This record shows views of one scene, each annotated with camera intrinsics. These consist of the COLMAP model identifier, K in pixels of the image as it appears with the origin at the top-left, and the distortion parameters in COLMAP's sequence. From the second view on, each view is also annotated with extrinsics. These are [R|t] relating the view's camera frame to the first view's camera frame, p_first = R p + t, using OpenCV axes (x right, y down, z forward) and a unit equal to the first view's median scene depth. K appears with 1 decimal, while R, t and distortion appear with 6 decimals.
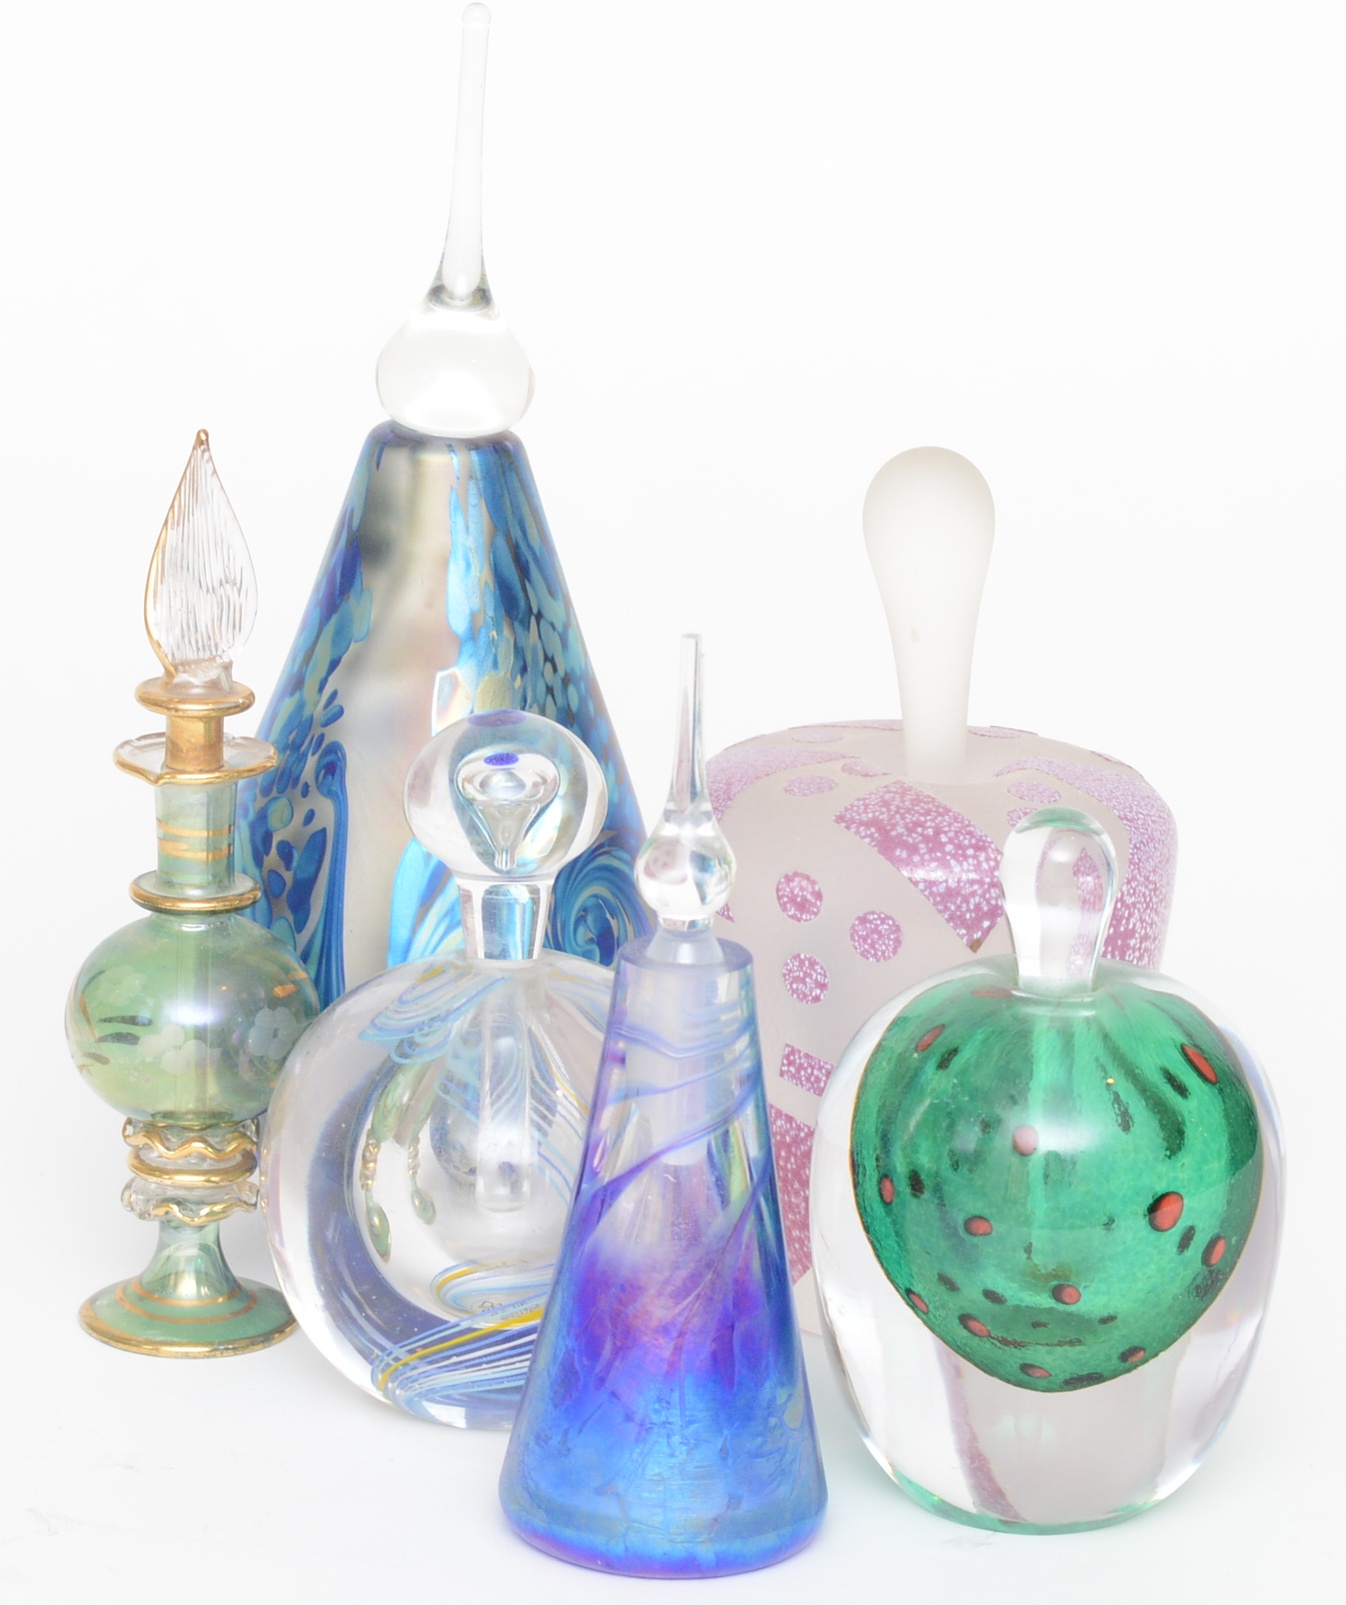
lens RADIAL K [[4220.7, 0, 676.6], [0, 4220.7, 802.7], [0, 0, 1]] dist [-0.008951, 0.000000]
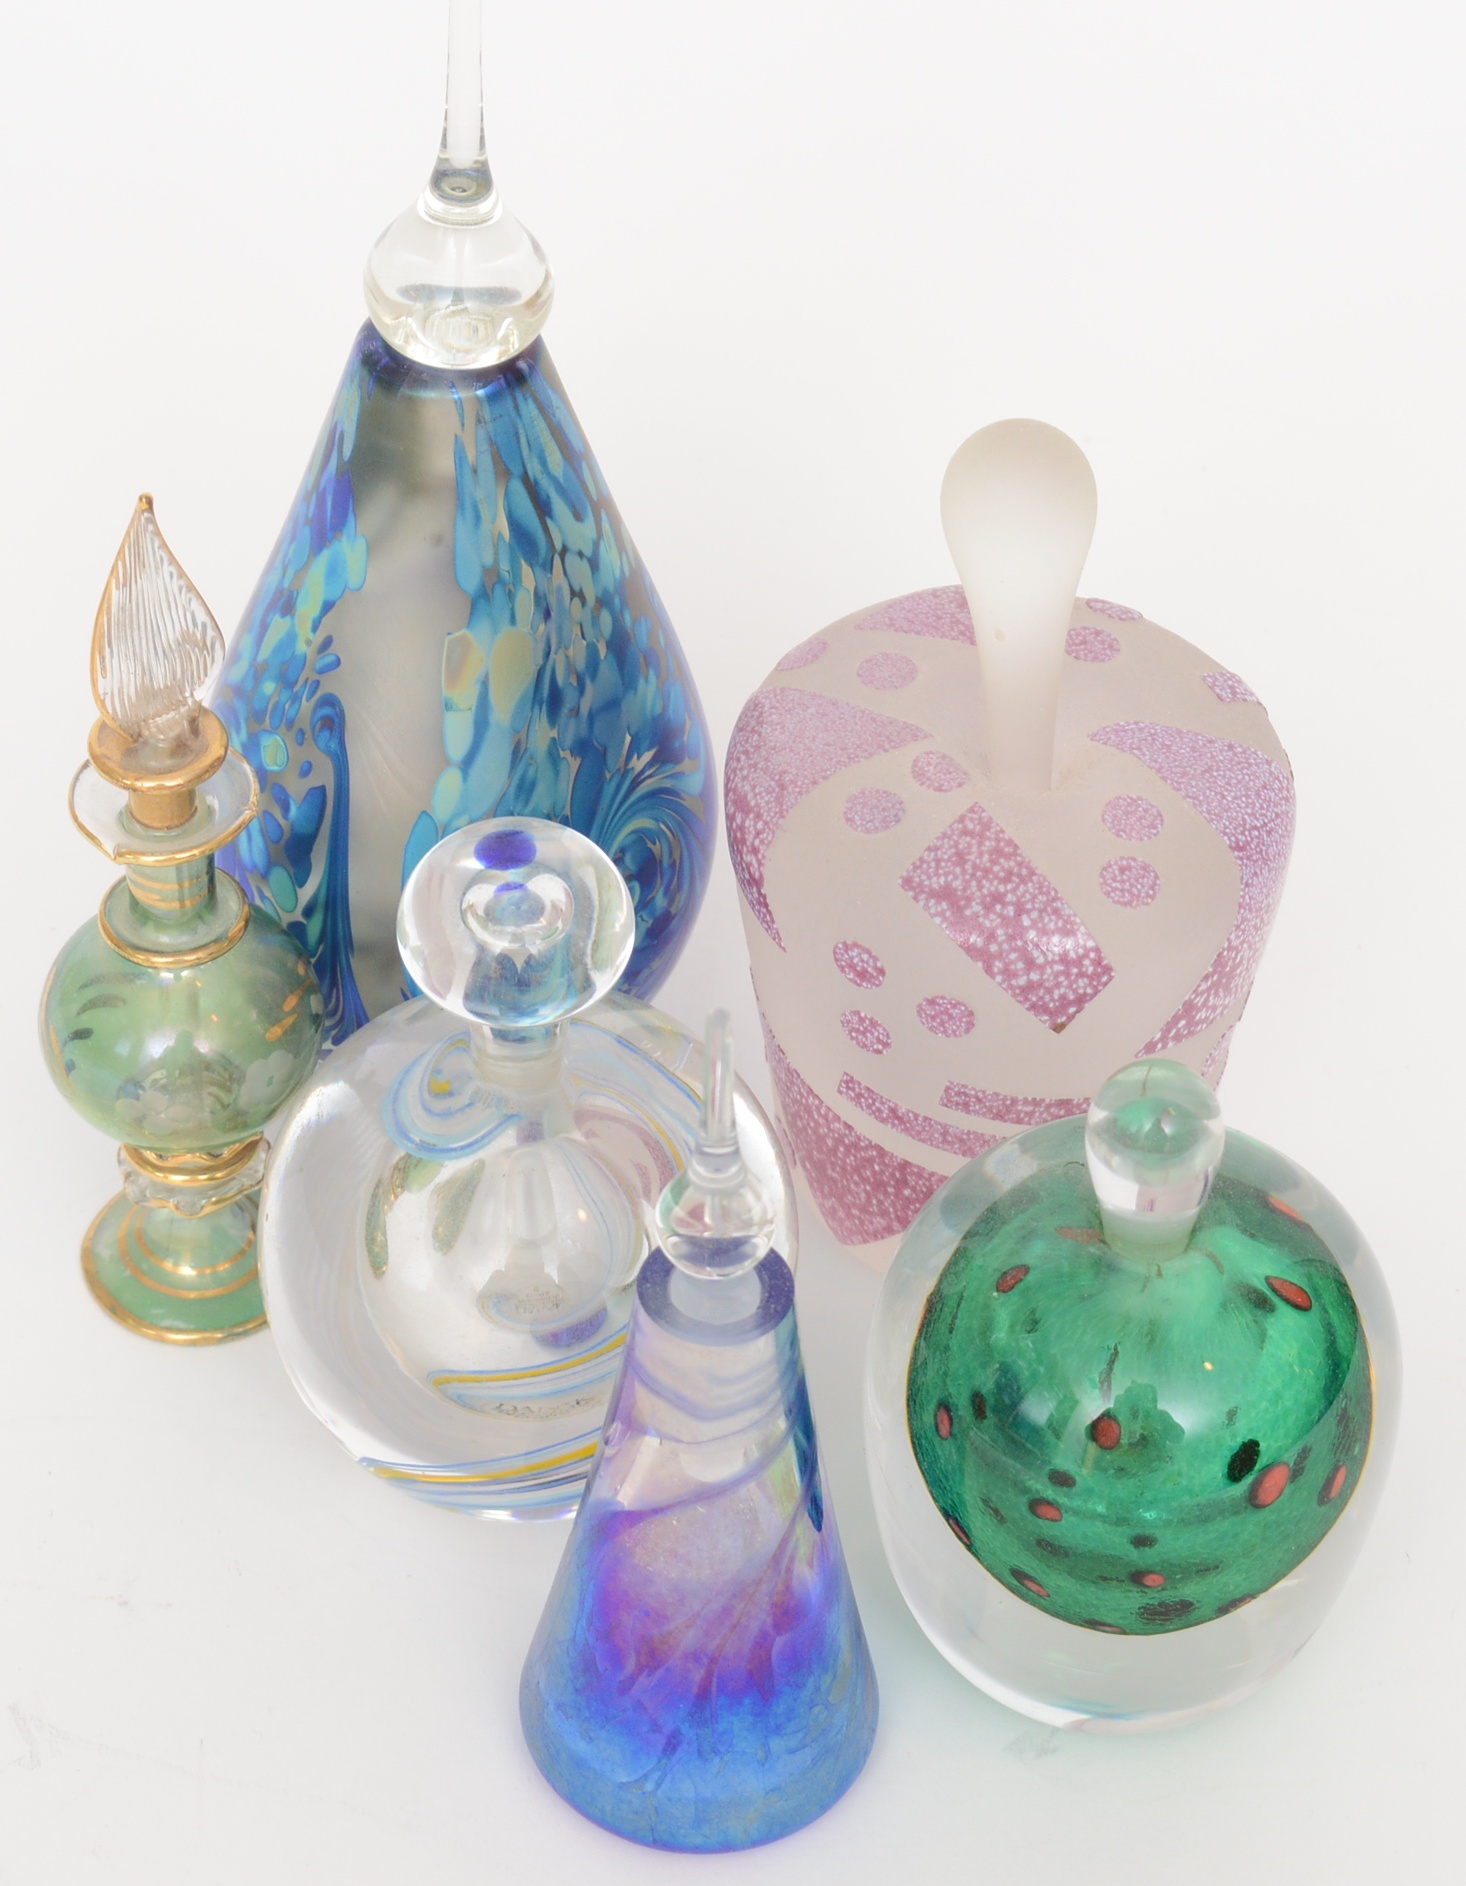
lens RADIAL K [[3962.7, 0, 727.3], [0, 3962.7, 942.7], [0, 0, 1]] dist [-0.055470, 0.000000]
pose [[0.999891, 0.003910, -0.014268, 0.013466], [0.001172, 0.940475, 0.339862, -0.261065], [0.014748, -0.339841, 0.940367, 0.229805]]
